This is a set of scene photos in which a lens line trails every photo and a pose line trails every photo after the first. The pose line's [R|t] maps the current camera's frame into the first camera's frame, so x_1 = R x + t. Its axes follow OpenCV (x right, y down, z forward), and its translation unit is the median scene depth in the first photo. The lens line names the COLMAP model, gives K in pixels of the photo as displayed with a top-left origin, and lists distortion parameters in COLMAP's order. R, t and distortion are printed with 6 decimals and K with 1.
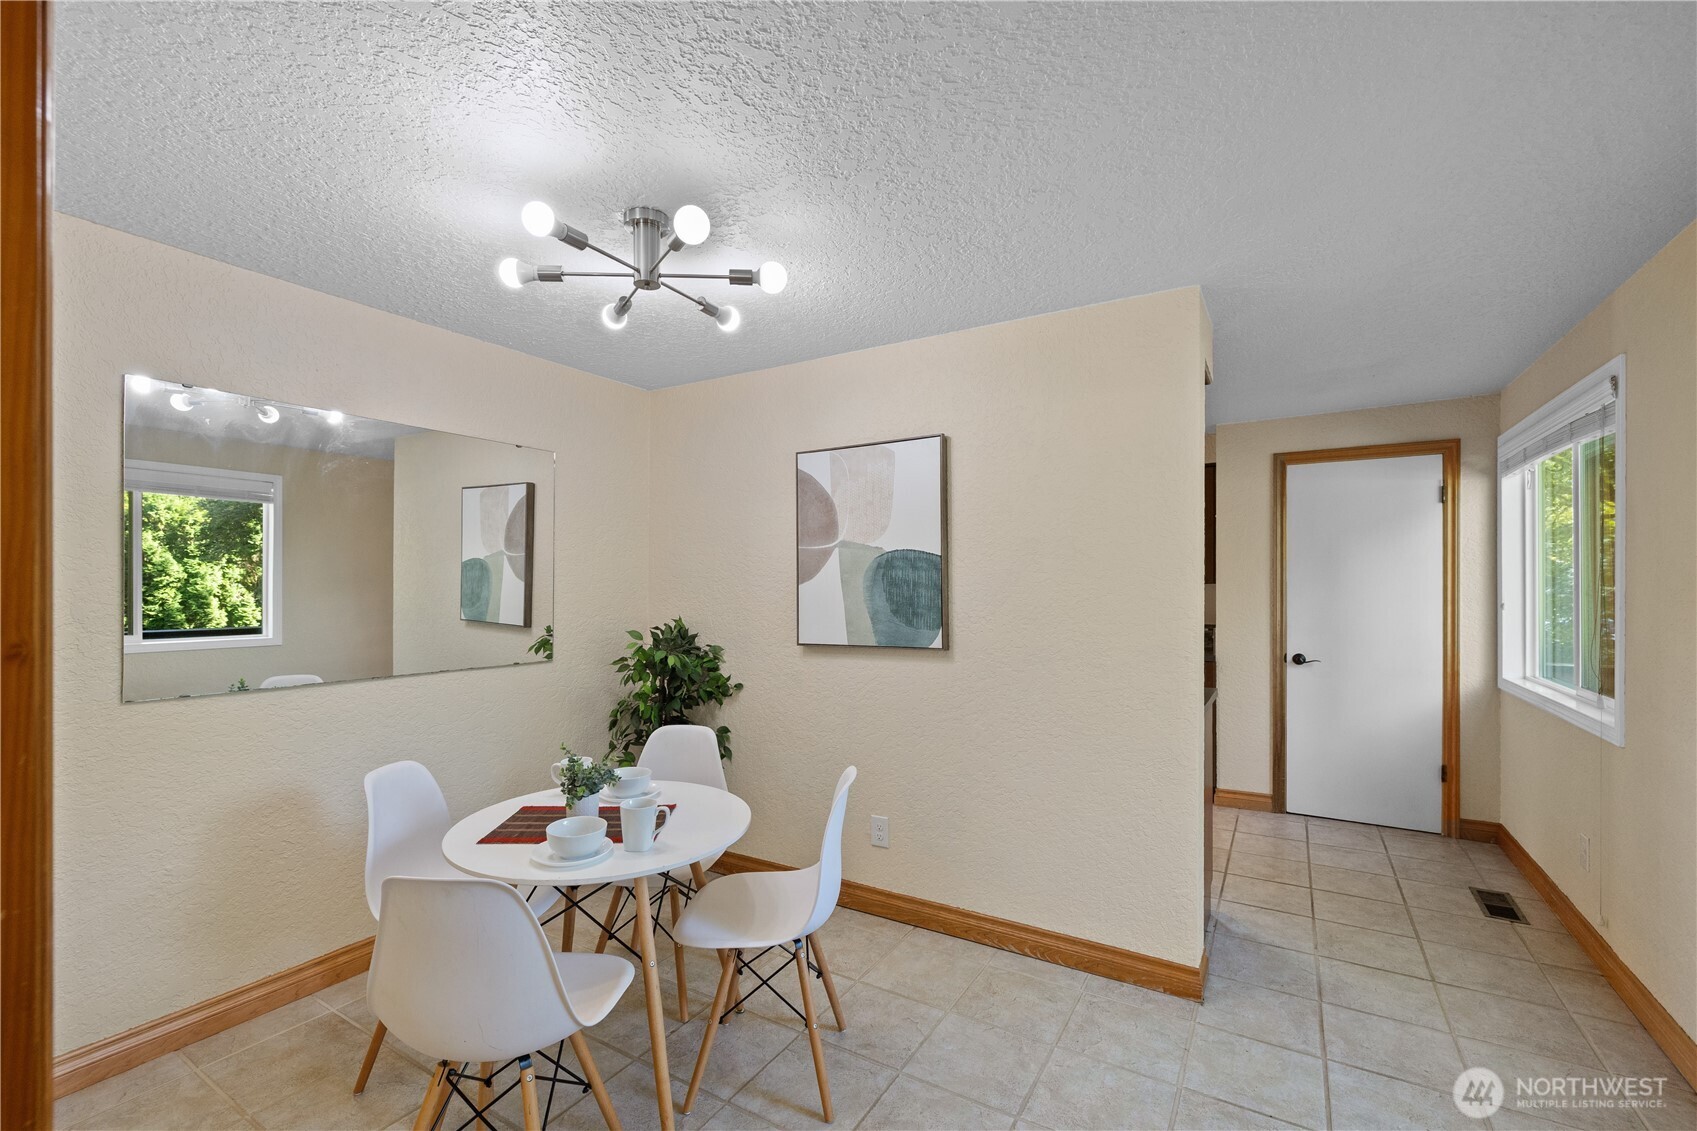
lens RADIAL K [[727.2, 0, 847.7], [0, 727.2, 575.4], [0, 0, 1]] dist [-0.005748, -0.000148]
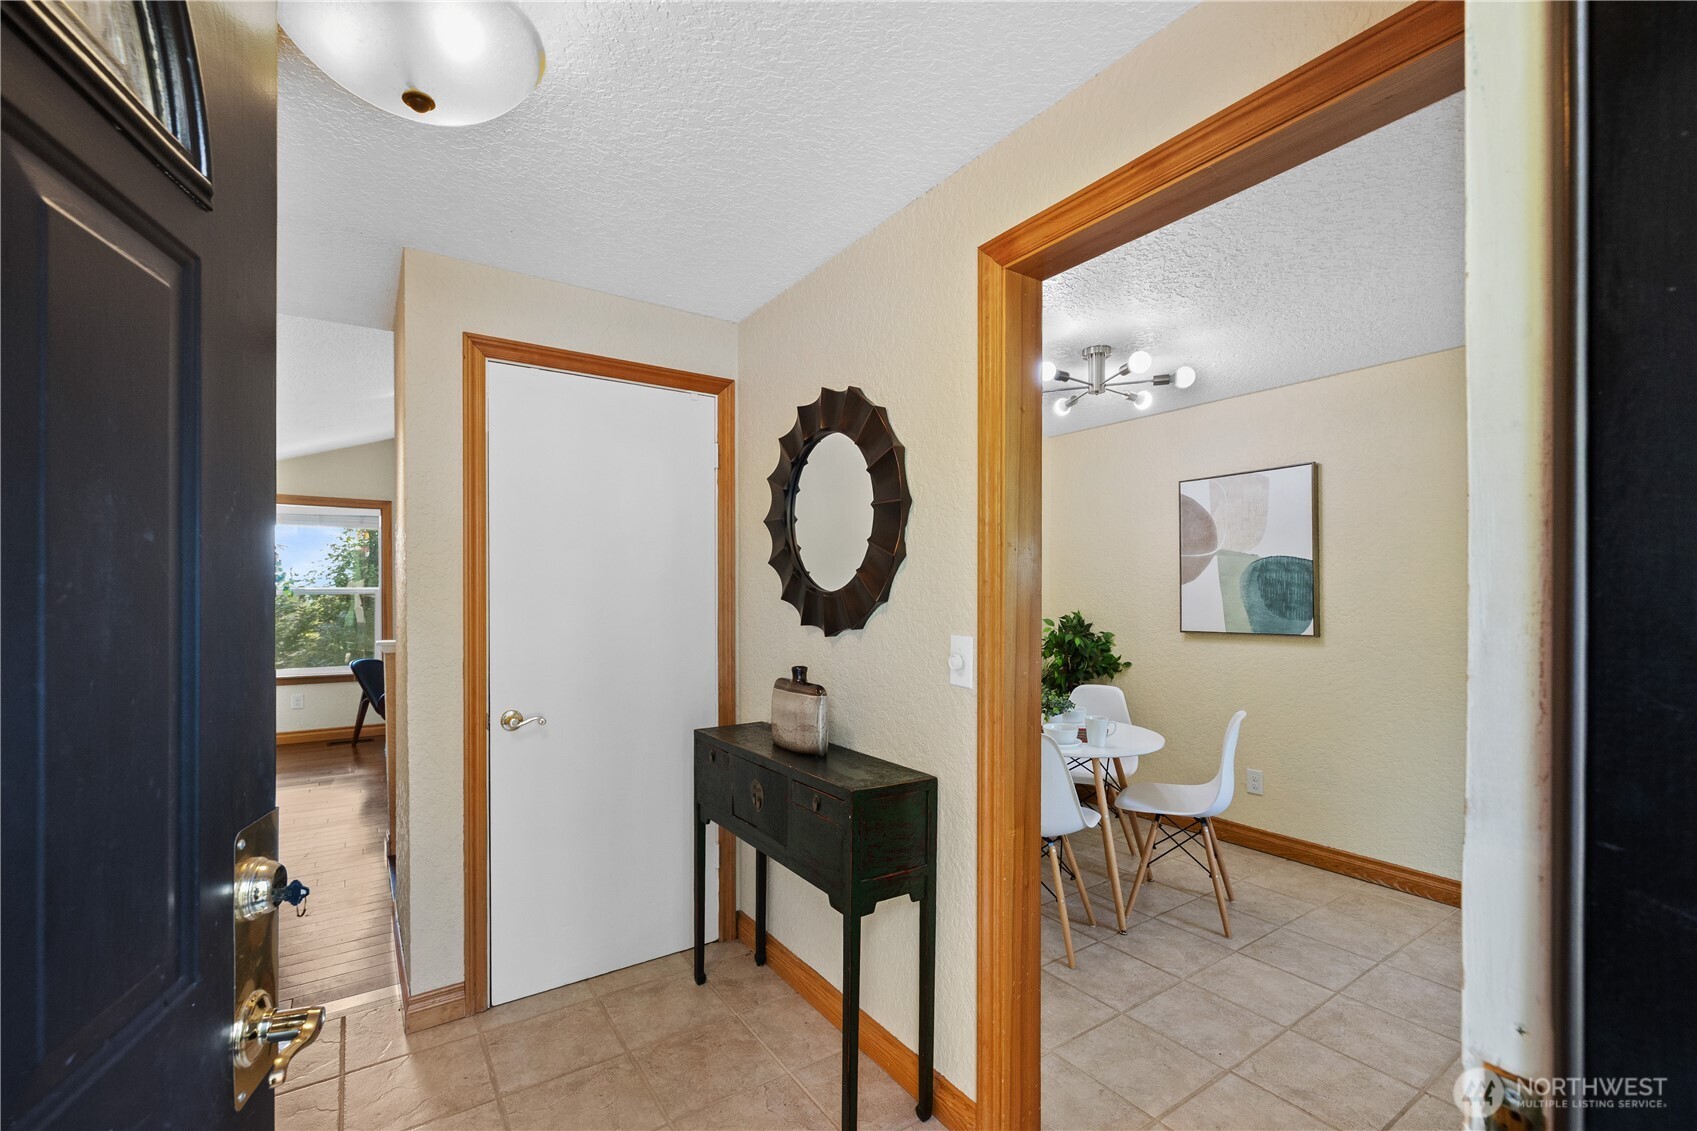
lens RADIAL K [[727.2, 0, 851.4], [0, 727.2, 585.7], [0, 0, 1]] dist [-0.005748, -0.000148]
pose [[0.909827, -0.001484, -0.414986, -0.068710], [0.003313, 0.999988, 0.003688, 0.008077], [0.414975, -0.004731, 0.909821, -0.419491]]
